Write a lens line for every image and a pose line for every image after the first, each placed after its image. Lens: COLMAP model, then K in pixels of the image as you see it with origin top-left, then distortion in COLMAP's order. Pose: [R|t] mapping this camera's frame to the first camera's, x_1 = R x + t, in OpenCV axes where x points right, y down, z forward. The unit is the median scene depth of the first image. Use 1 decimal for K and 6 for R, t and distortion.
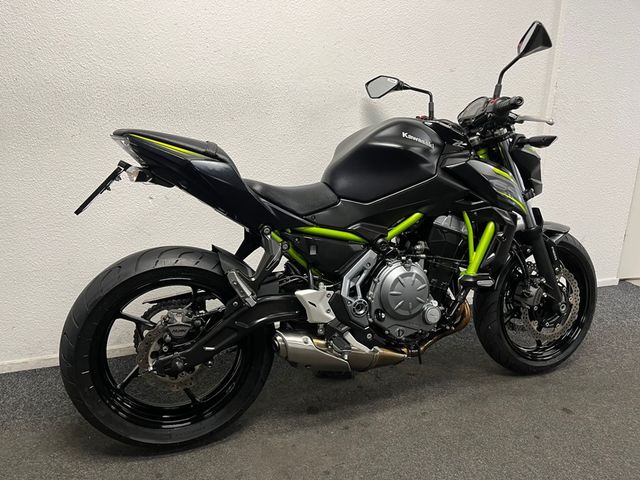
lens RADIAL K [[469.1, 0, 320.0], [0, 469.1, 240.0], [0, 0, 1]] dist [0.081213, -0.111202]
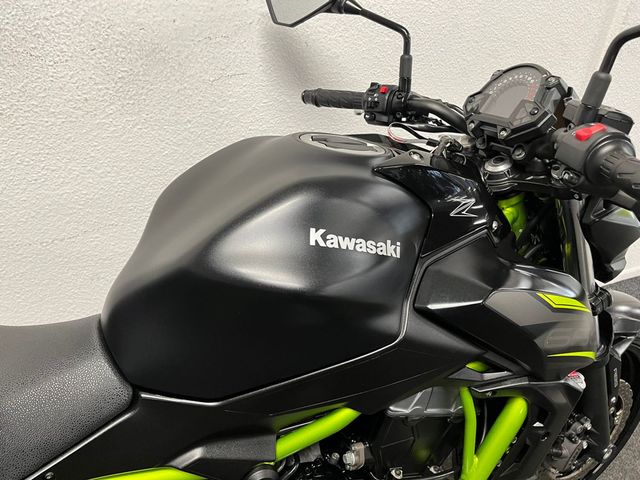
lens RADIAL K [[486.3, 0, 310.1], [0, 486.3, 237.2], [0, 0, 1]] dist [0.081563, -0.125432]
pose [[0.998237, 0.008974, 0.058676, 0.150788], [-0.024926, 0.960502, 0.277154, -0.311098], [-0.053871, -0.278128, 0.959032, 0.651845]]
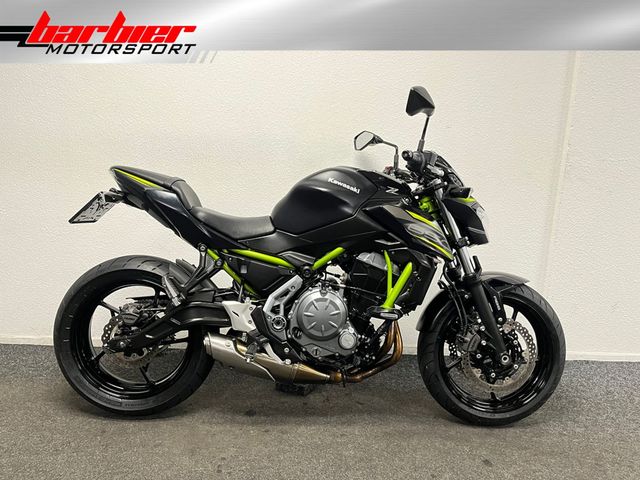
lens RADIAL K [[466.6, 0, 329.4], [0, 466.6, 240.8], [0, 0, 1]] dist [0.068424, -0.093423]
pose [[0.952513, 0.081265, -0.293454, 0.519280], [-0.110752, 0.990183, -0.085277, 0.026182], [0.283643, 0.113728, 0.952162, -0.086687]]
